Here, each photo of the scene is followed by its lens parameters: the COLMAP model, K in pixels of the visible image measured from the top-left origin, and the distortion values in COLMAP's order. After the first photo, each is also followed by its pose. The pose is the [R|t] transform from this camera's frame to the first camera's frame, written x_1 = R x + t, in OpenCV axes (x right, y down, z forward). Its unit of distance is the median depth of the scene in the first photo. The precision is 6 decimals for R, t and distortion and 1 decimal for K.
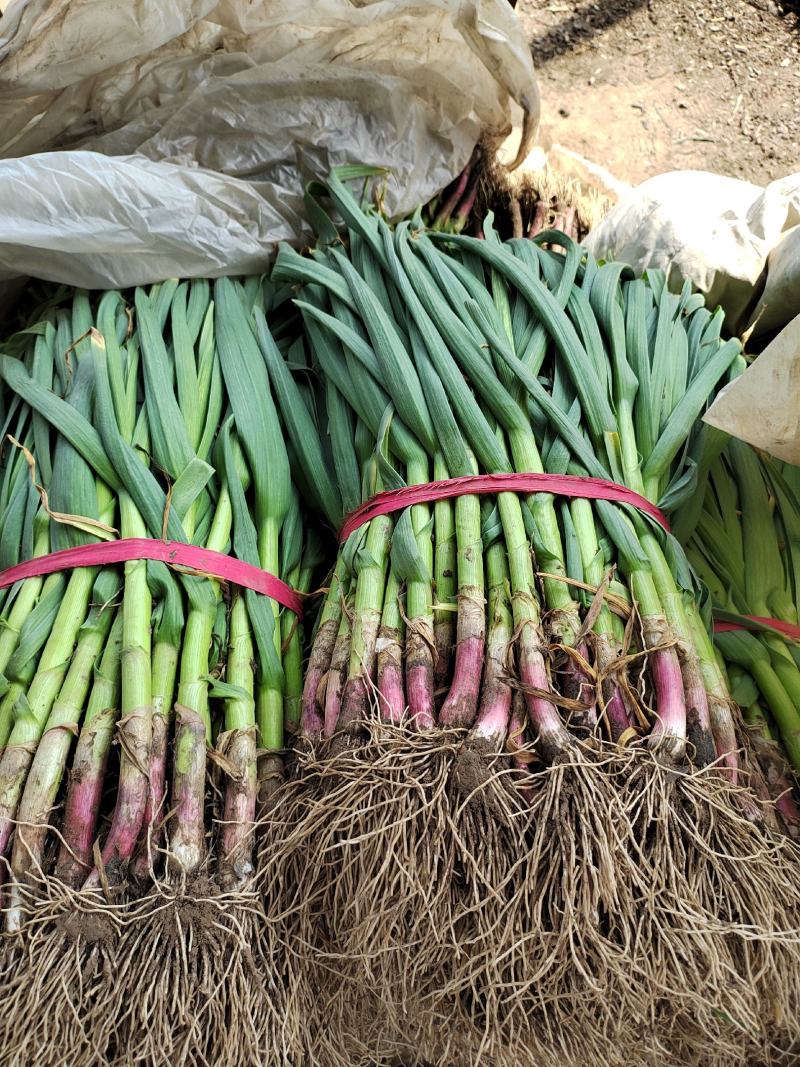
lens RADIAL K [[928.5, 0, 400.6], [0, 928.5, 602.7], [0, 0, 1]] dist [0.000360, 0.005798]
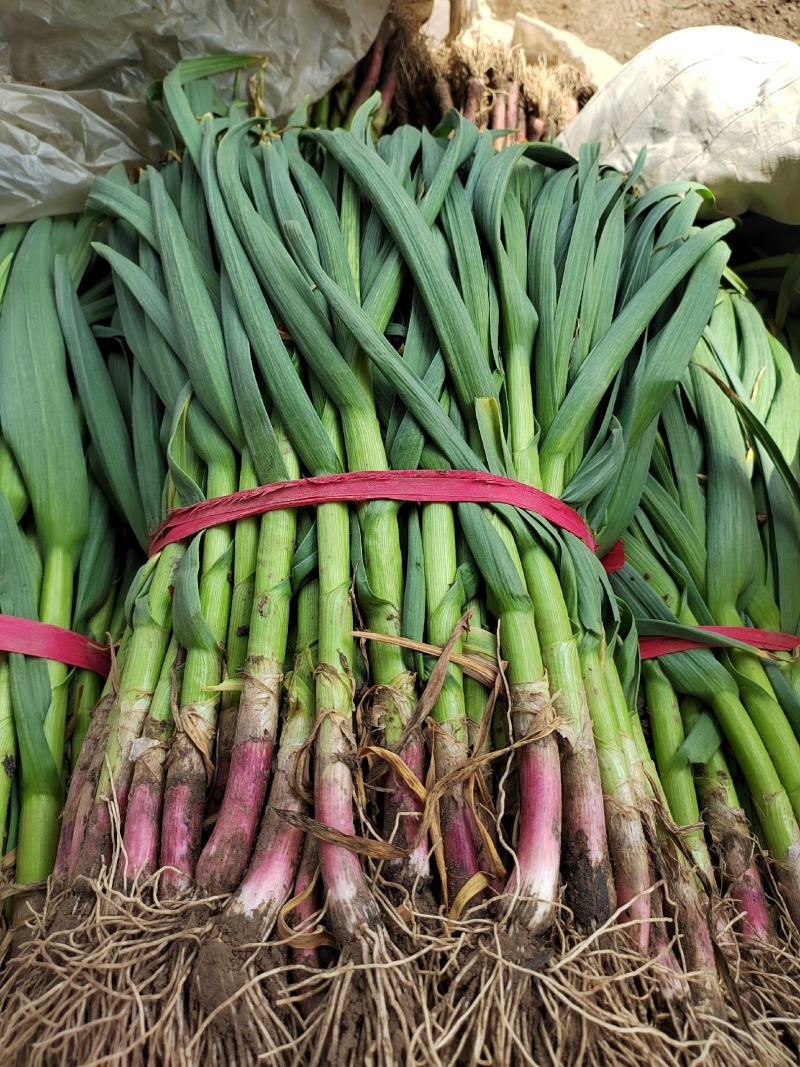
lens RADIAL K [[905.5, 0, 400.5], [0, 905.5, 605.1], [0, 0, 1]] dist [0.020626, -0.055025]
pose [[0.994666, -0.067409, -0.078076, 0.216913], [0.074530, 0.992948, 0.092195, -0.101881], [0.071311, -0.097522, 0.992675, 0.314741]]
